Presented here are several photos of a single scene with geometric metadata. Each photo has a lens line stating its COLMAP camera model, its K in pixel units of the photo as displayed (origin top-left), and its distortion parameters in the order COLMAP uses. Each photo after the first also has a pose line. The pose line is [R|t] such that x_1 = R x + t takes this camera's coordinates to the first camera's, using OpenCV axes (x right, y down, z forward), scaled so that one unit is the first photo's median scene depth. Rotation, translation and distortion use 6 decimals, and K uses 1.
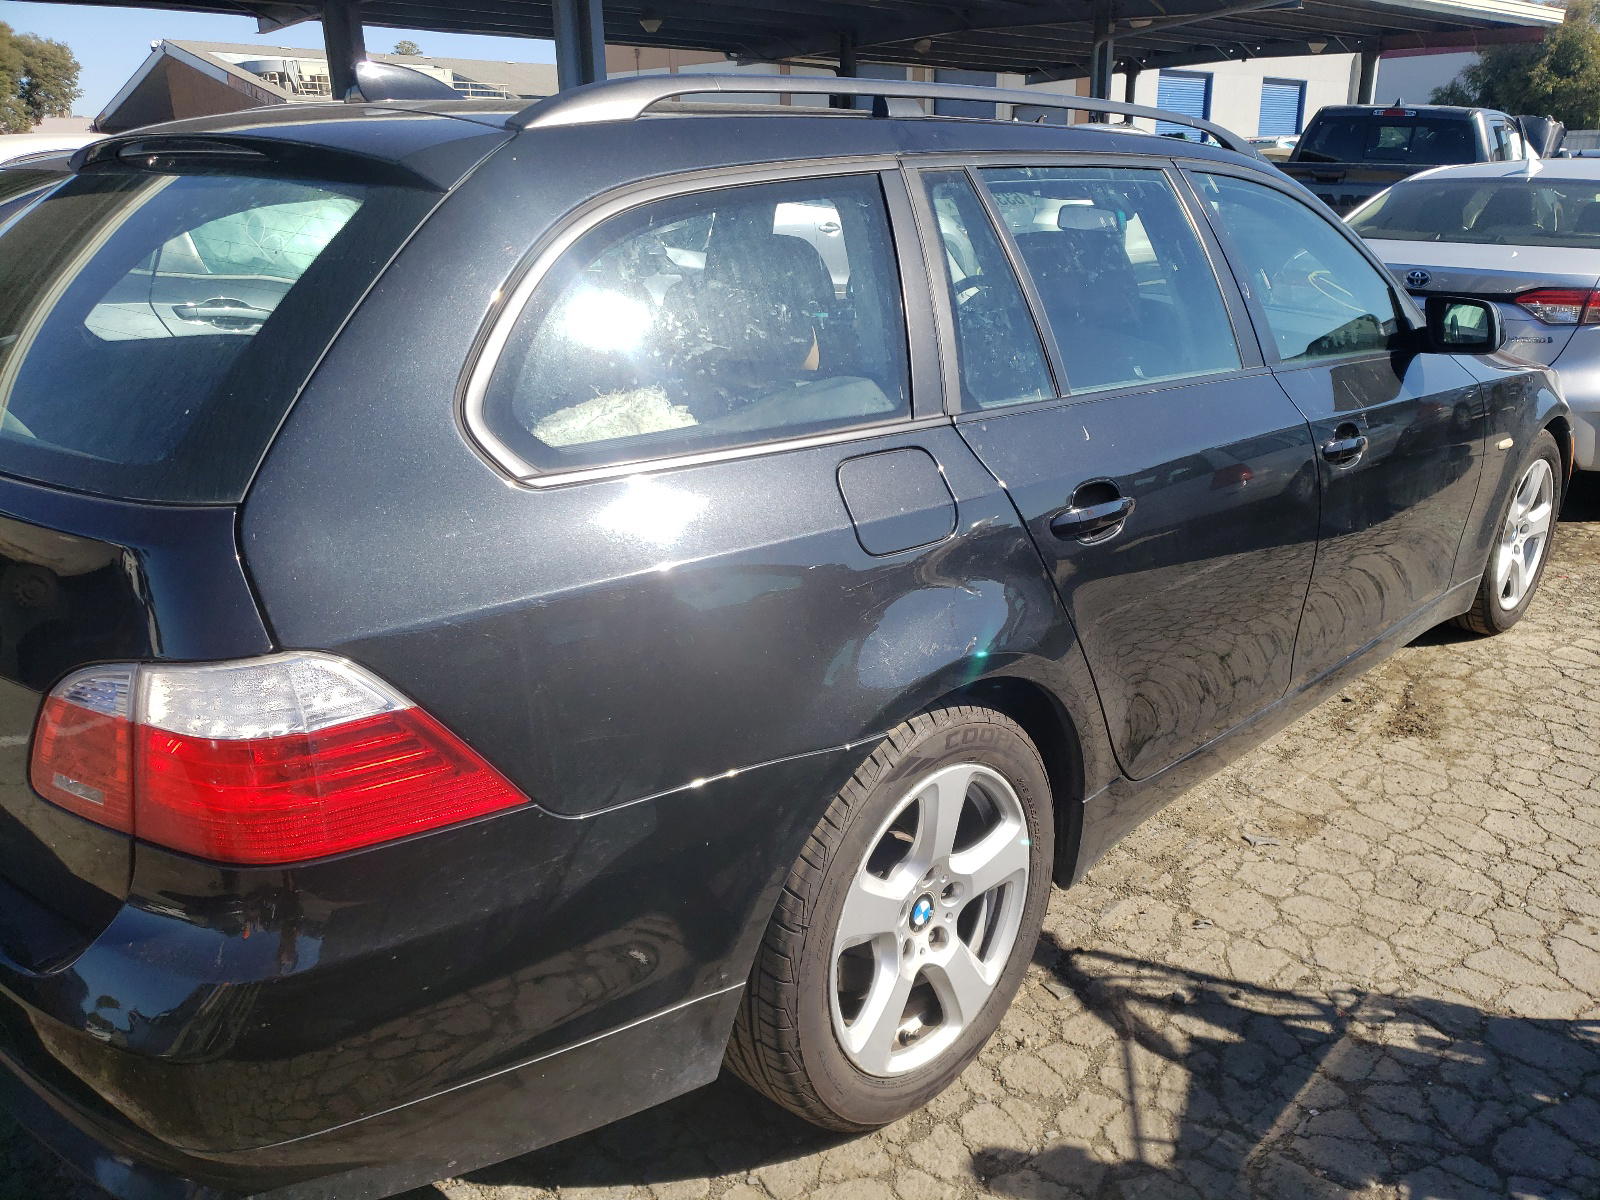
lens RADIAL K [[1217.9, 0, 843.5], [0, 1217.9, 597.3], [0, 0, 1]] dist [0.020282, 0.009501]
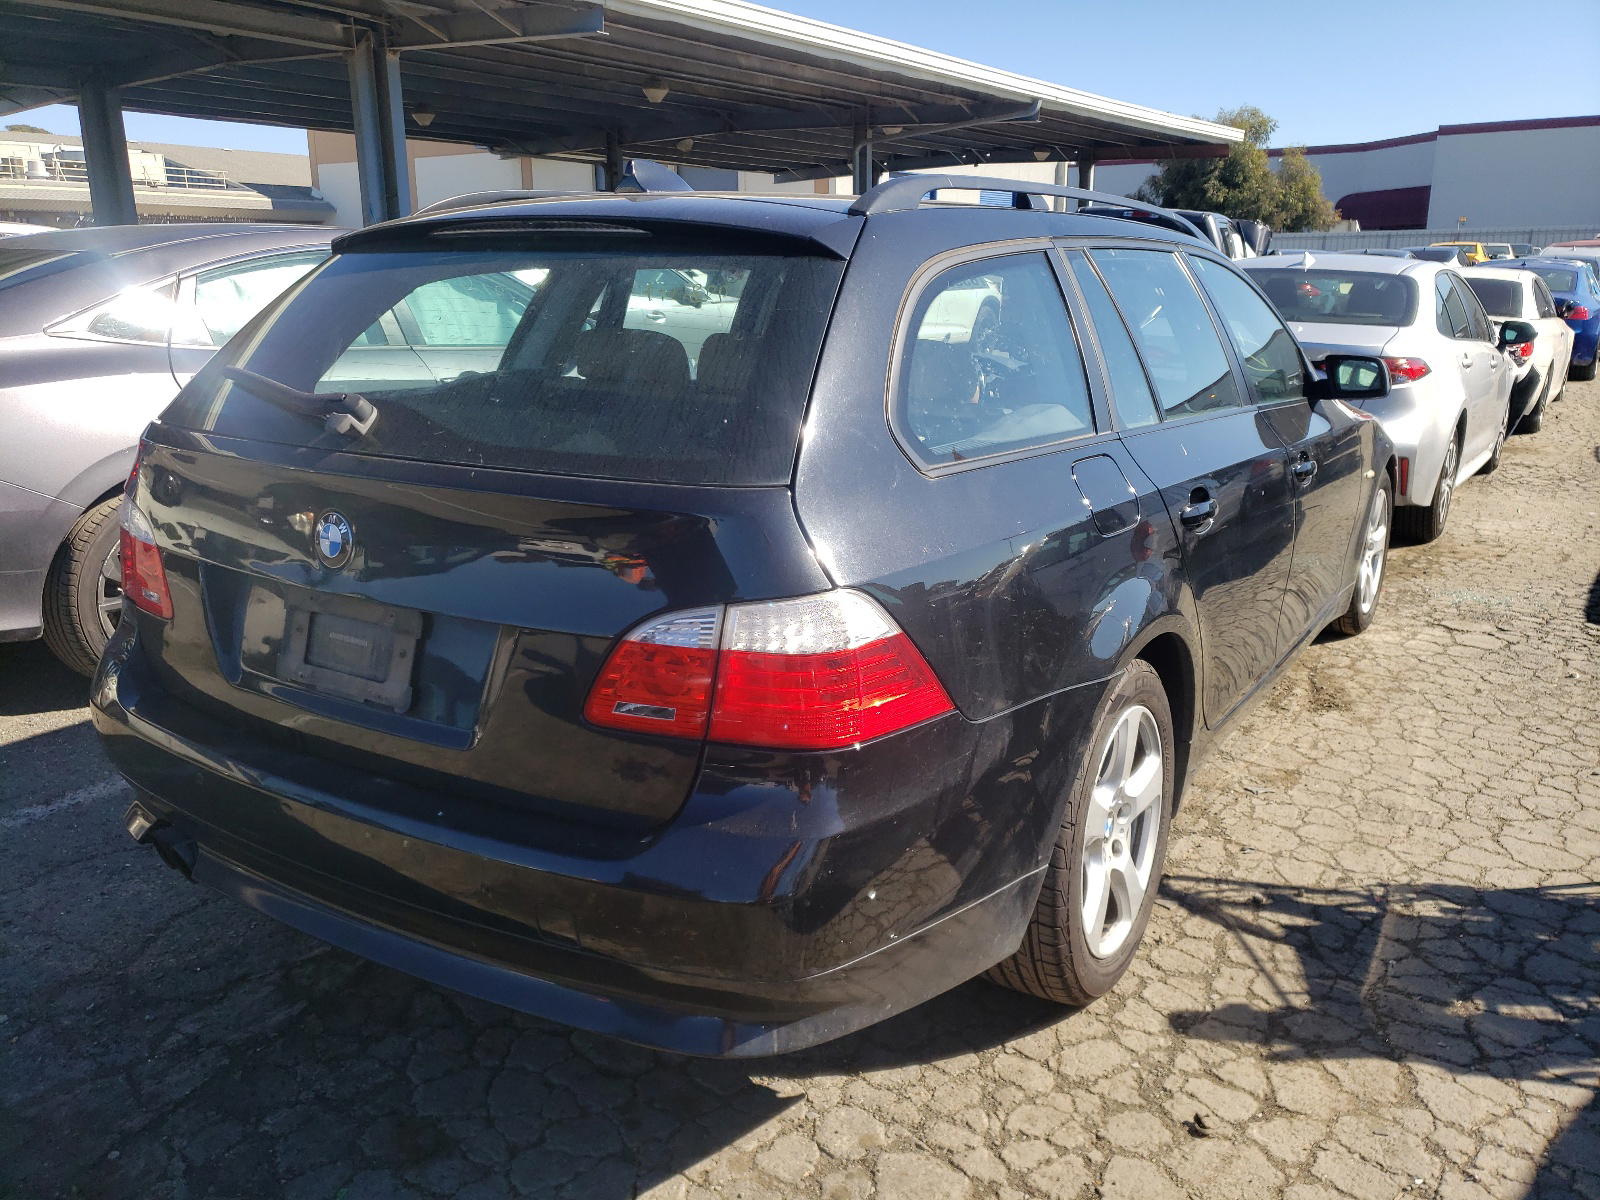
lens RADIAL K [[1235.0, 0, 800.0], [0, 1235.0, 600.0], [0, 0, 1]] dist [0.020337, 0.002076]
pose [[0.981468, -0.044508, 0.186386, -0.391019], [0.057569, 0.996206, -0.065260, 0.074761], [-0.182775, 0.074781, 0.980307, -0.171935]]
